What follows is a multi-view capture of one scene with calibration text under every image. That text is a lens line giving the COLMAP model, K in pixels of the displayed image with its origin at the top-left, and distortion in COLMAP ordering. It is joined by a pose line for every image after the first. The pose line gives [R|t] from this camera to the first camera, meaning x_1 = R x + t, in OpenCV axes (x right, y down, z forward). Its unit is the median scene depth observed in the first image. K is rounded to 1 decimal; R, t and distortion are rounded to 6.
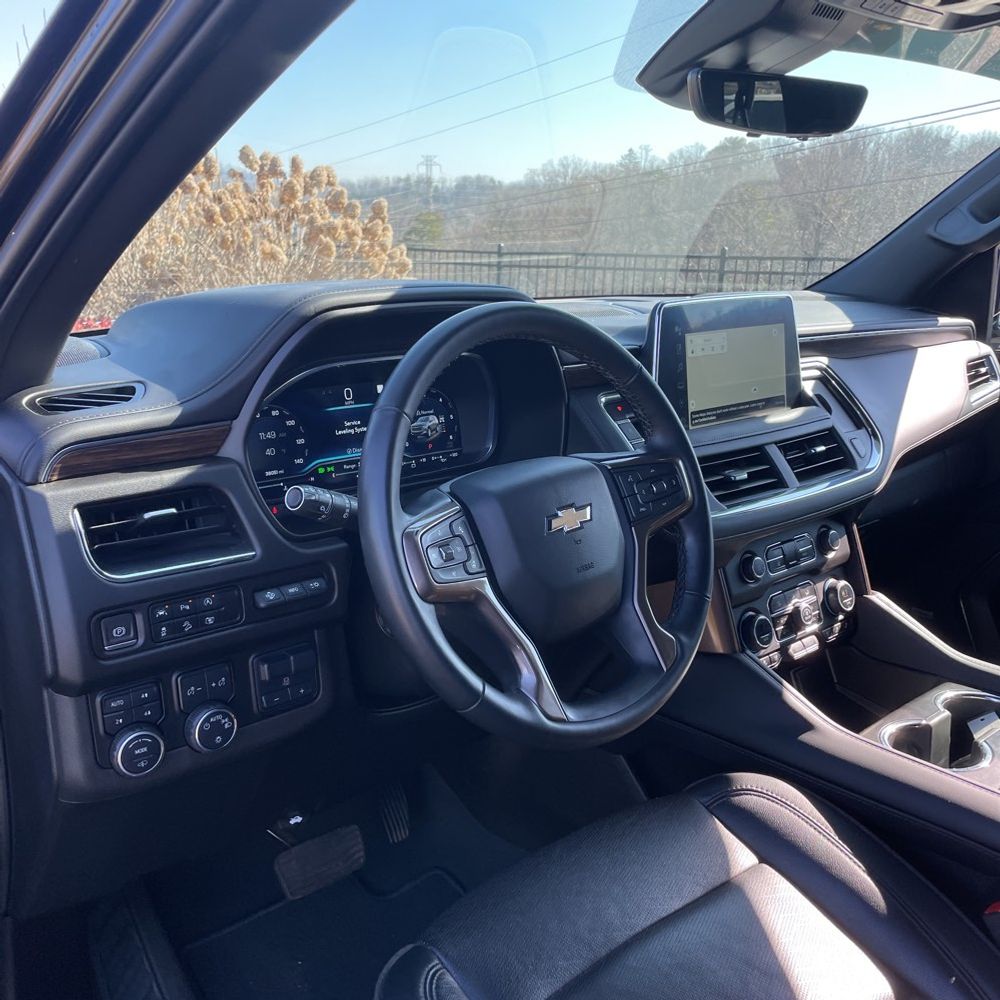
lens RADIAL K [[1004.3, 0, 500.0], [0, 1004.3, 500.0], [0, 0, 1]] dist [0.106893, -0.168563]
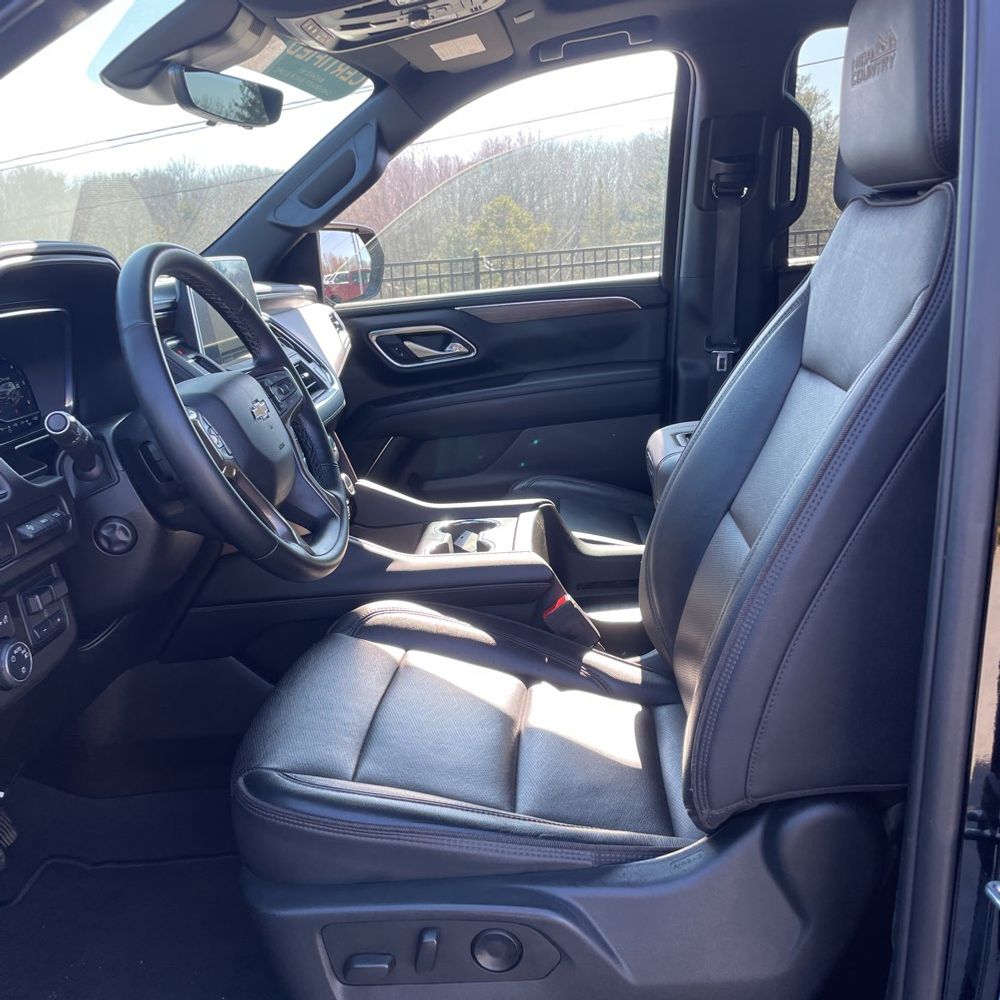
lens RADIAL K [[1004.3, 0, 500.0], [0, 1004.3, 500.0], [0, 0, 1]] dist [0.106893, -0.168563]
pose [[0.703228, -0.225441, 0.674275, -0.435093], [0.249375, 0.966355, 0.063012, 0.089540], [-0.665794, 0.123835, 0.735787, -0.084071]]
